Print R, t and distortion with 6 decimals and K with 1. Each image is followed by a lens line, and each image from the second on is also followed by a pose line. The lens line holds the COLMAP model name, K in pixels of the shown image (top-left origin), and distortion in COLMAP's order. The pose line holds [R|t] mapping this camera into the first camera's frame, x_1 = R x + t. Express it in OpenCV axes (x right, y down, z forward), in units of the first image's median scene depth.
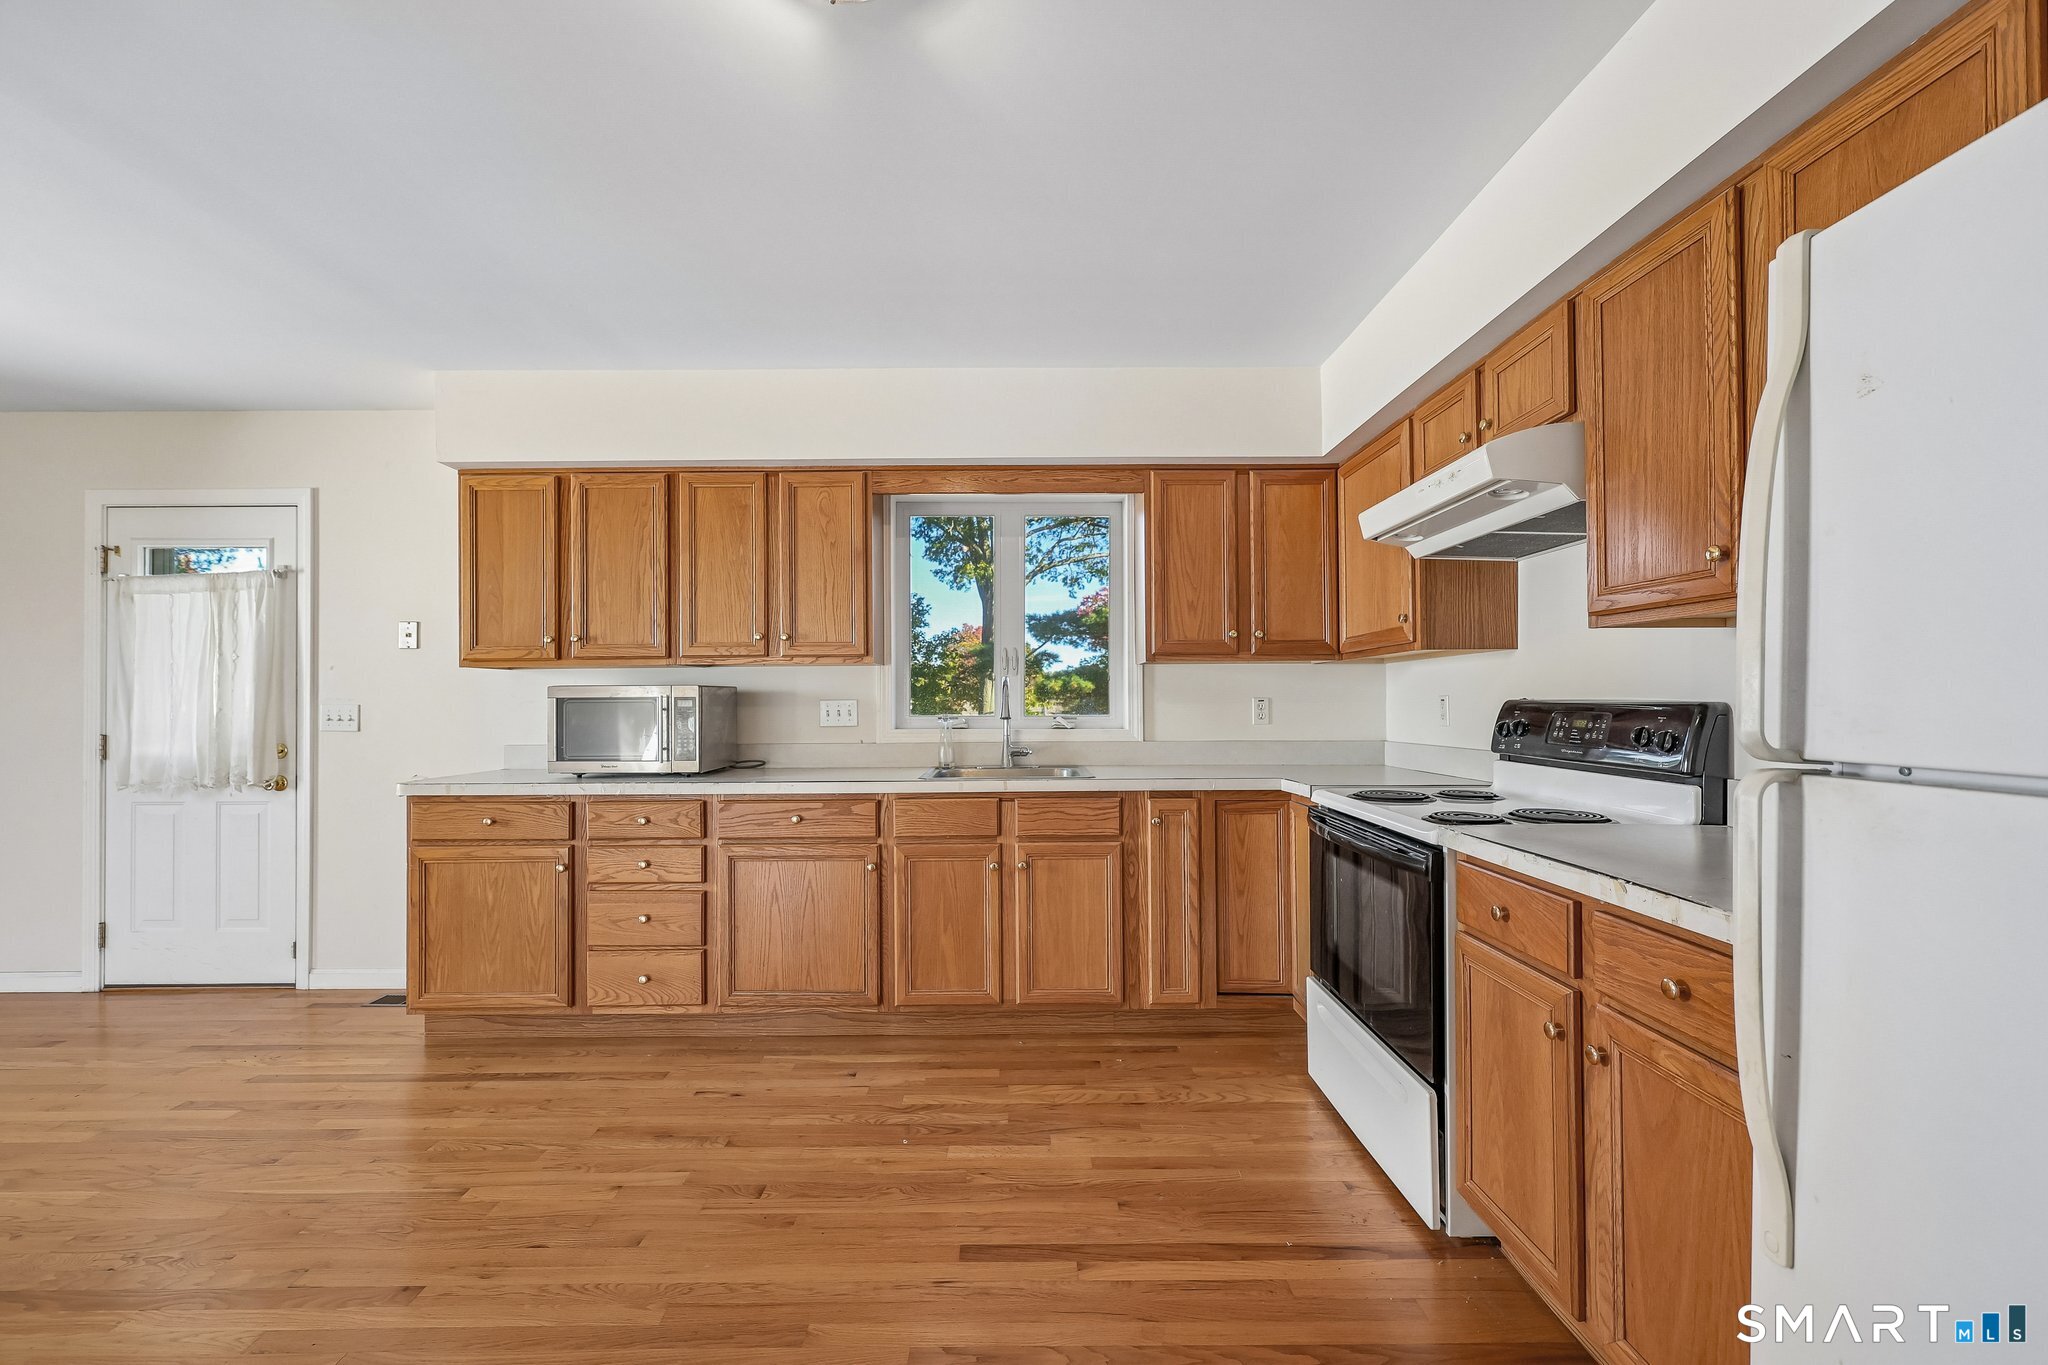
lens RADIAL K [[811.1, 0, 996.4], [0, 811.1, 690.6], [0, 0, 1]] dist [0.000705, 0.000170]
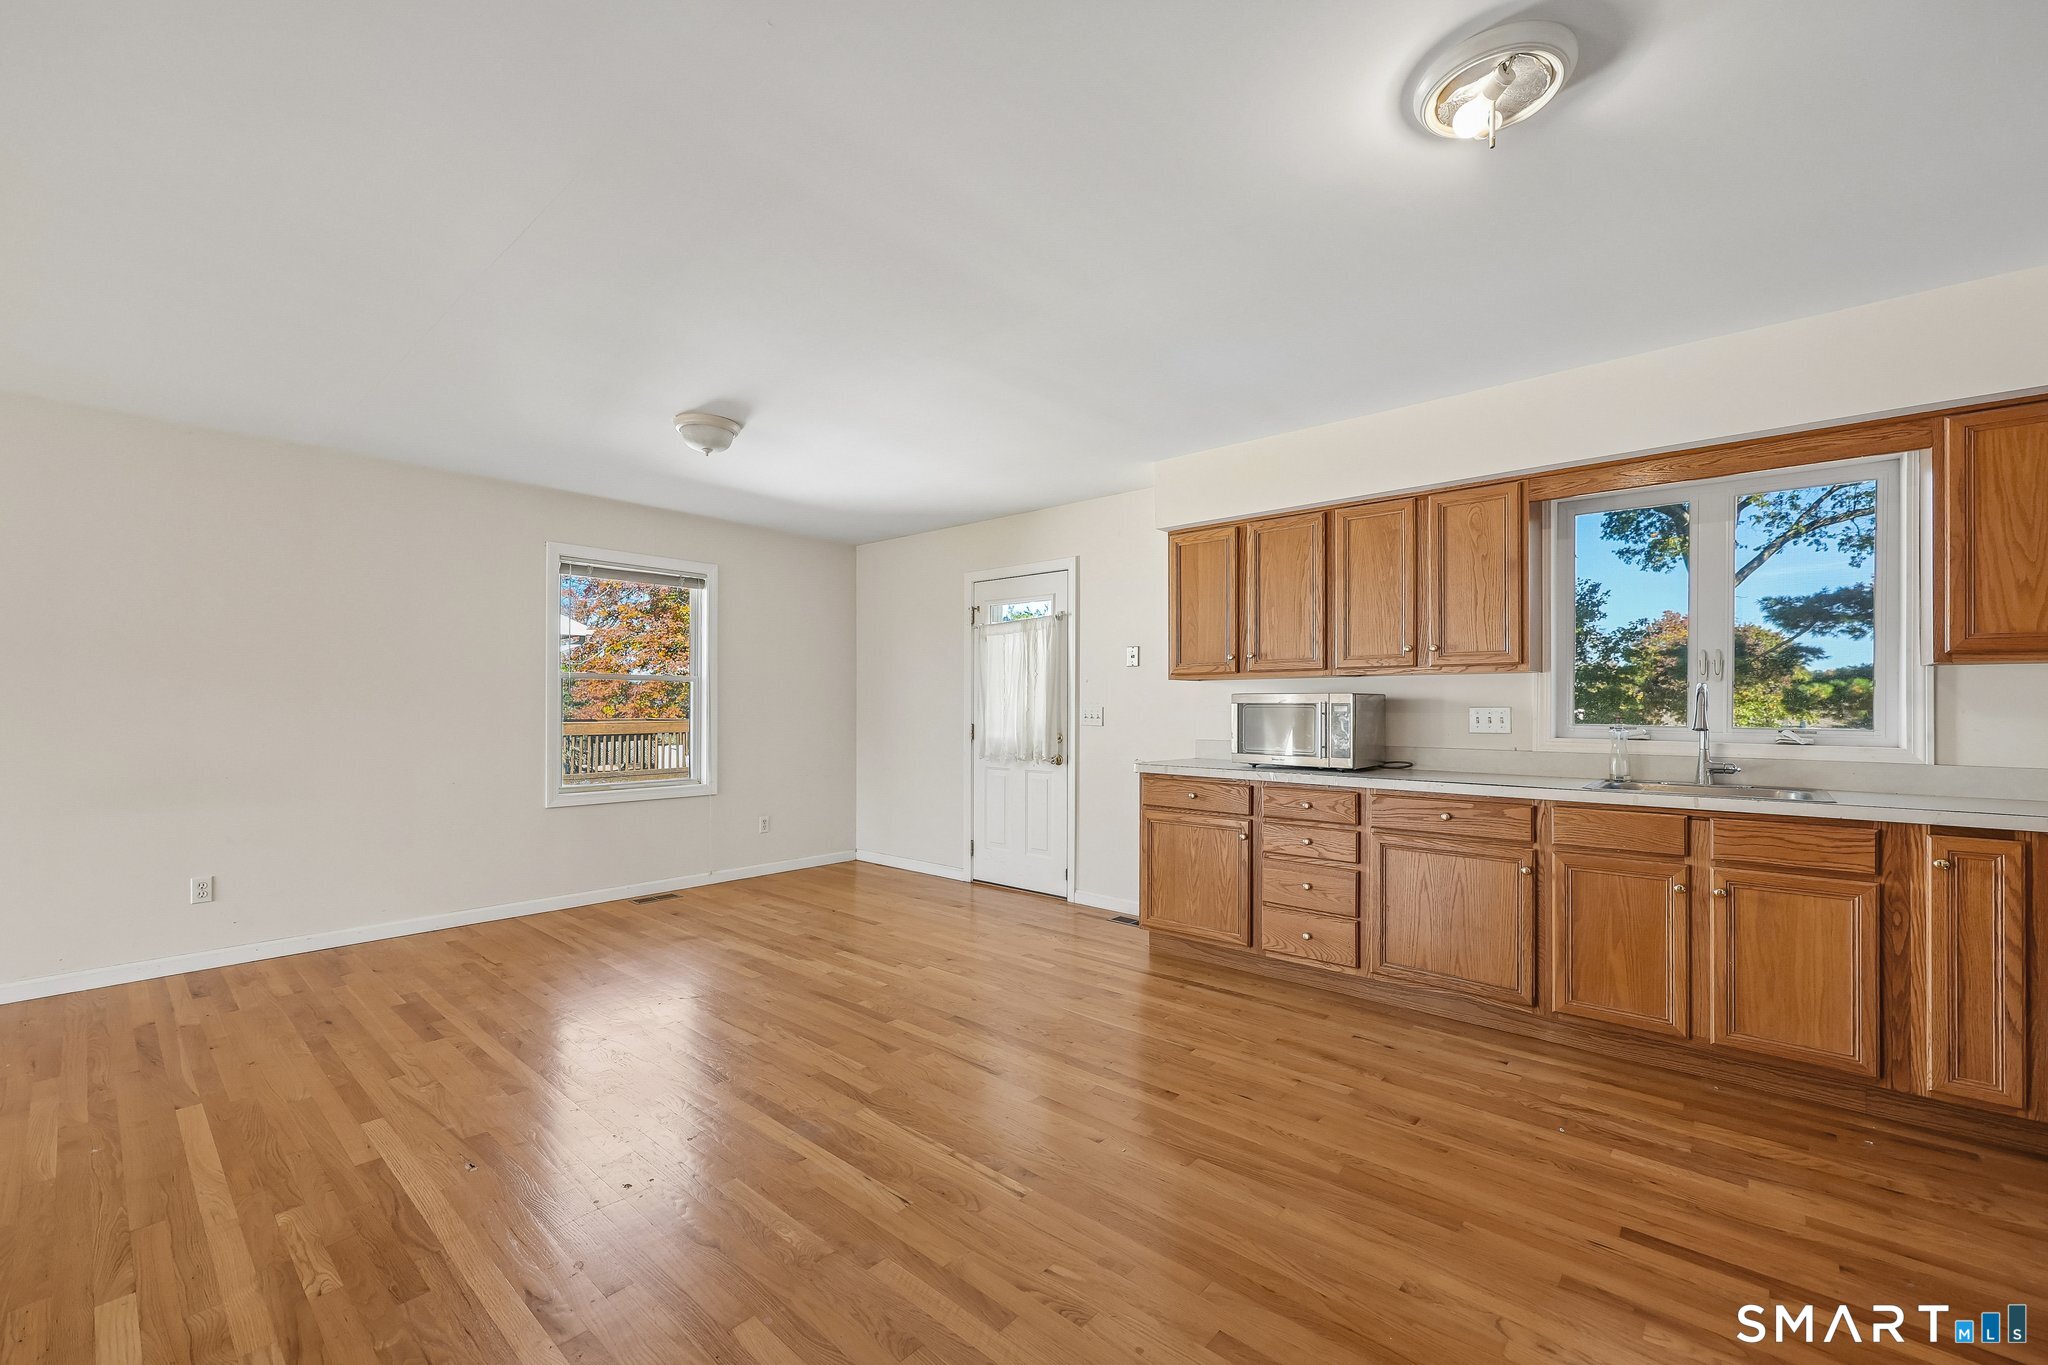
lens RADIAL K [[810.7, 0, 1021.5], [0, 810.7, 701.4], [0, 0, 1]] dist [-0.001268, -0.000166]
pose [[0.757253, 0.005719, -0.653097, 0.030206], [-0.001283, 0.999973, 0.007269, -0.002858], [0.653121, -0.004666, 0.757240, -0.187628]]
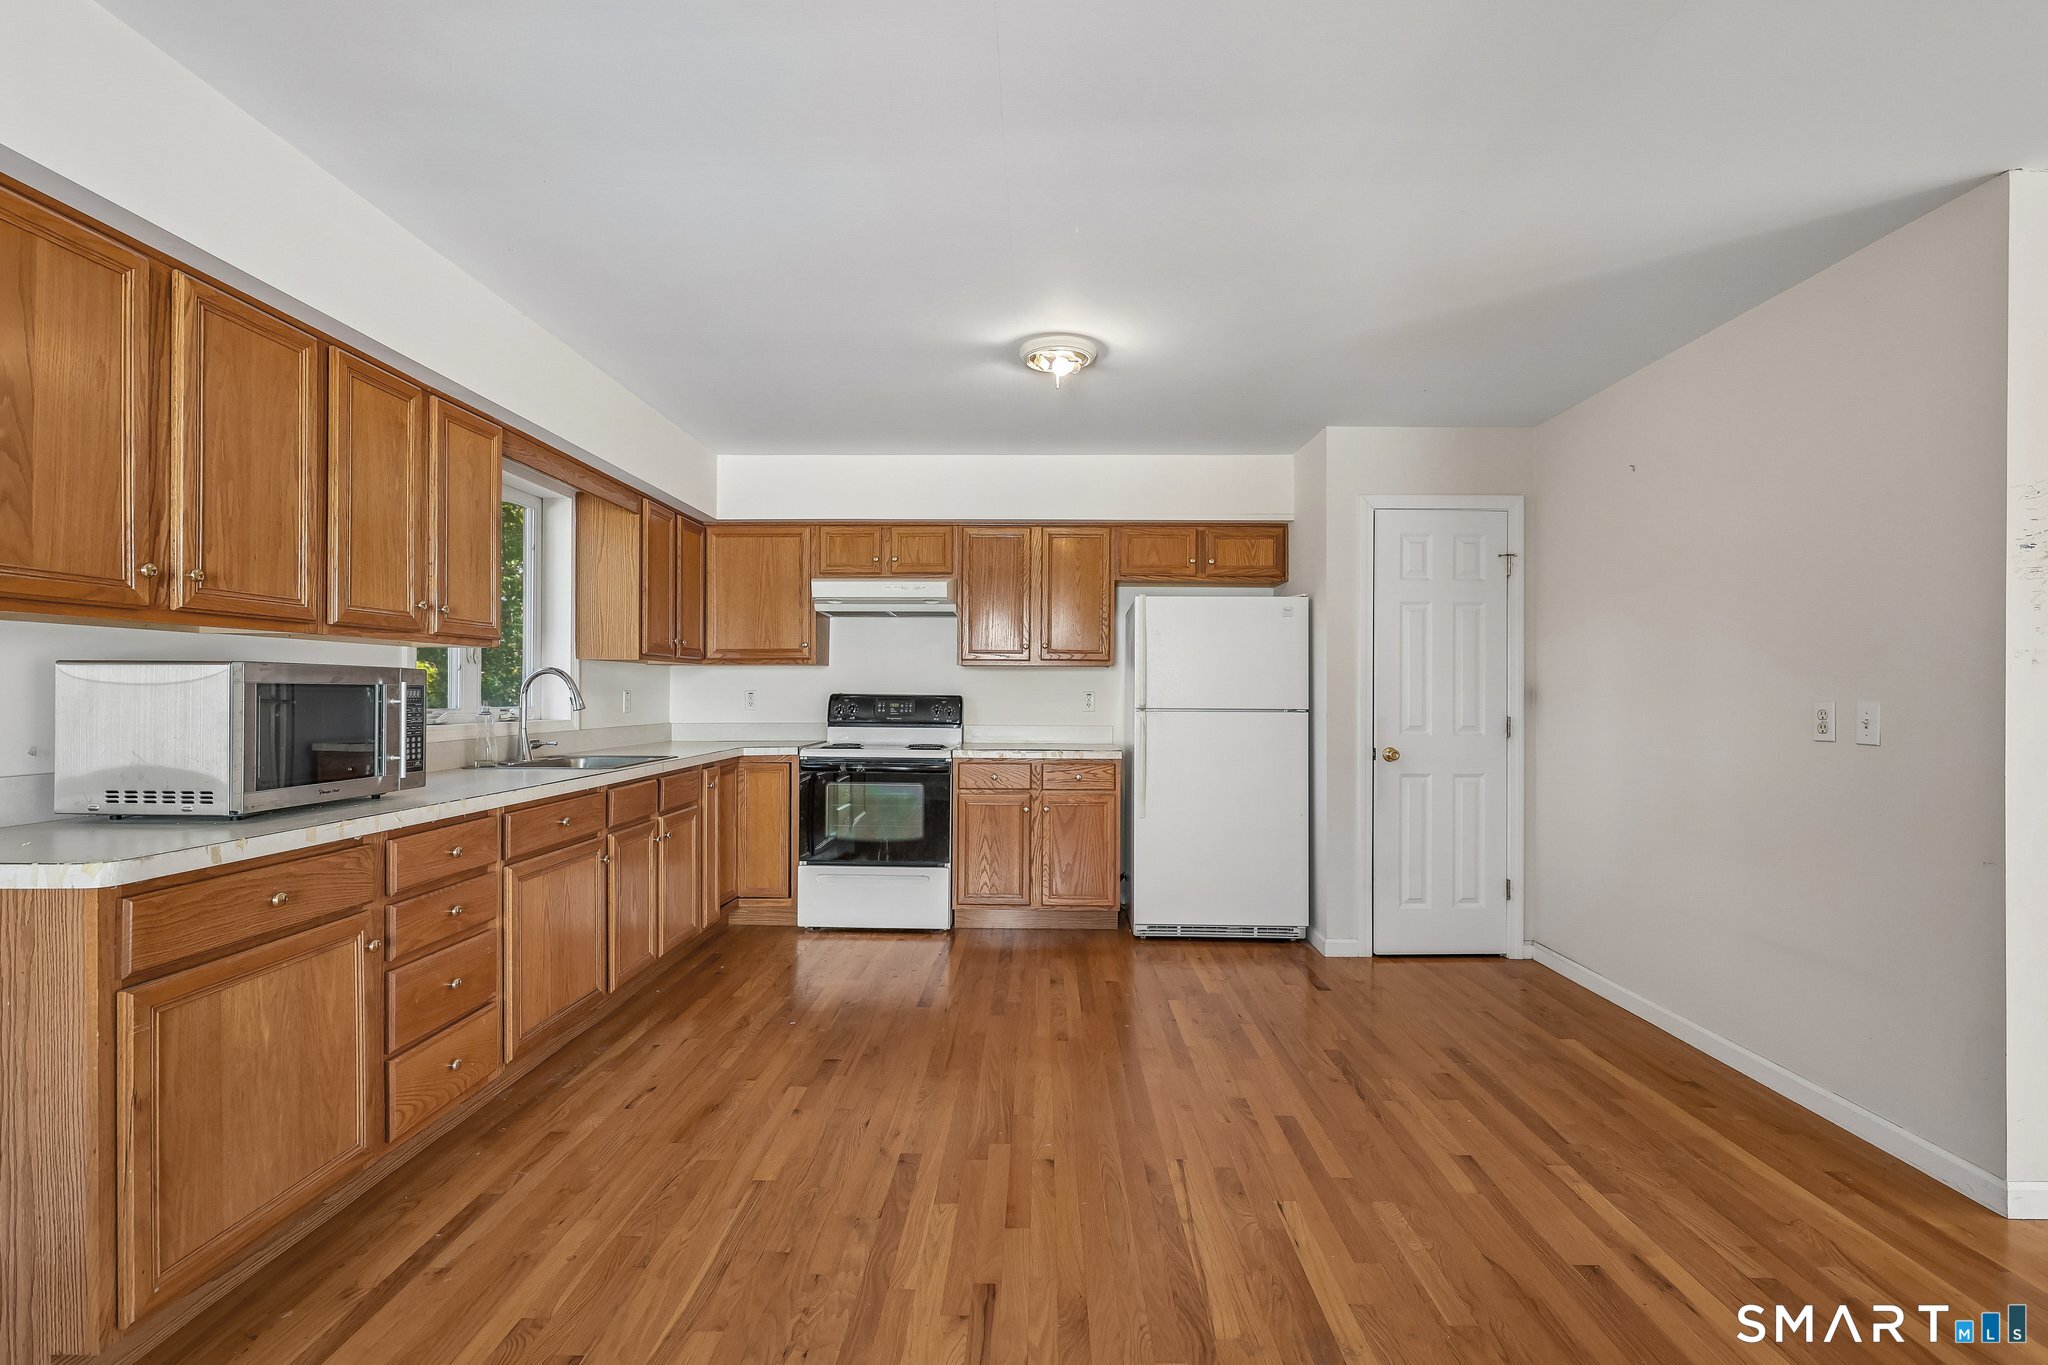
lens RADIAL K [[906.4, 0, 1022.0], [0, 906.4, 694.9], [0, 0, 1]] dist [0.001786, 0.000257]
pose [[0.026734, 0.003498, 0.999636, -1.223196], [-0.016365, 0.999861, -0.003061, 0.011551], [-0.999509, -0.016278, 0.026787, 0.454566]]
